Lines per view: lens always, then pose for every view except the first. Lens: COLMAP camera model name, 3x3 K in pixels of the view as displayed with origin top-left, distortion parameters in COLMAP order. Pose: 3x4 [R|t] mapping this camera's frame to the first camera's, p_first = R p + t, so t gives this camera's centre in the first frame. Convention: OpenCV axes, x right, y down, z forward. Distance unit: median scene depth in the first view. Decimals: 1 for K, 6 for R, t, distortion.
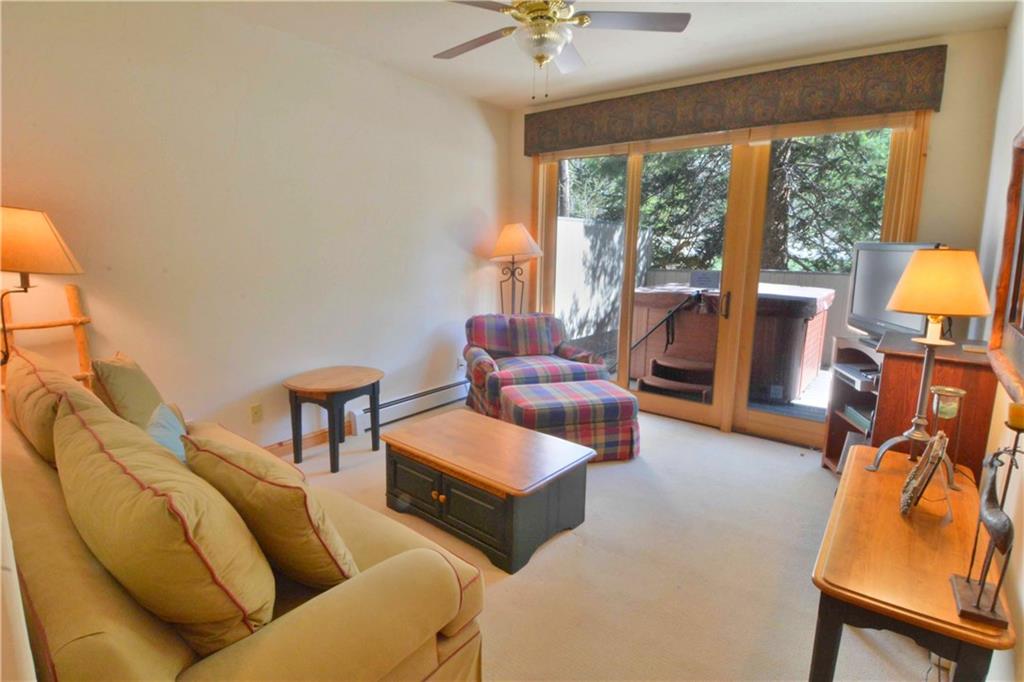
lens RADIAL K [[531.8, 0, 498.0], [0, 531.8, 328.0], [0, 0, 1]] dist [0.038778, -0.047286]
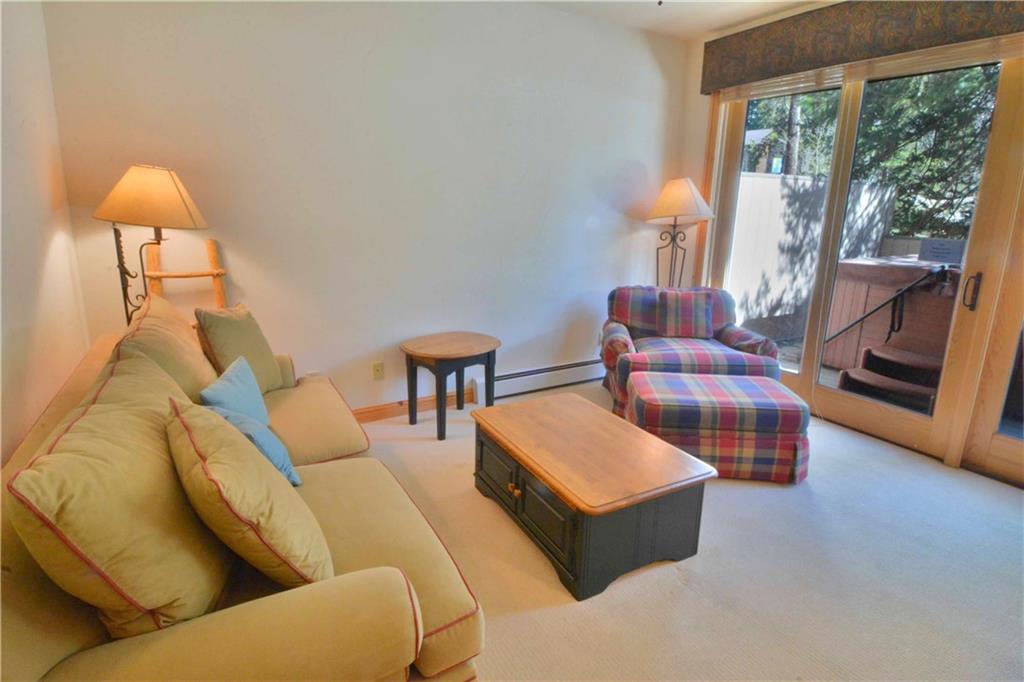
lens RADIAL K [[531.8, 0, 498.0], [0, 531.8, 328.0], [0, 0, 1]] dist [0.038778, -0.047286]
pose [[0.927222, 0.082604, -0.365290, 0.118137], [-0.058770, 0.995381, 0.075912, -0.012418], [0.369873, -0.048919, 0.927793, 0.132102]]
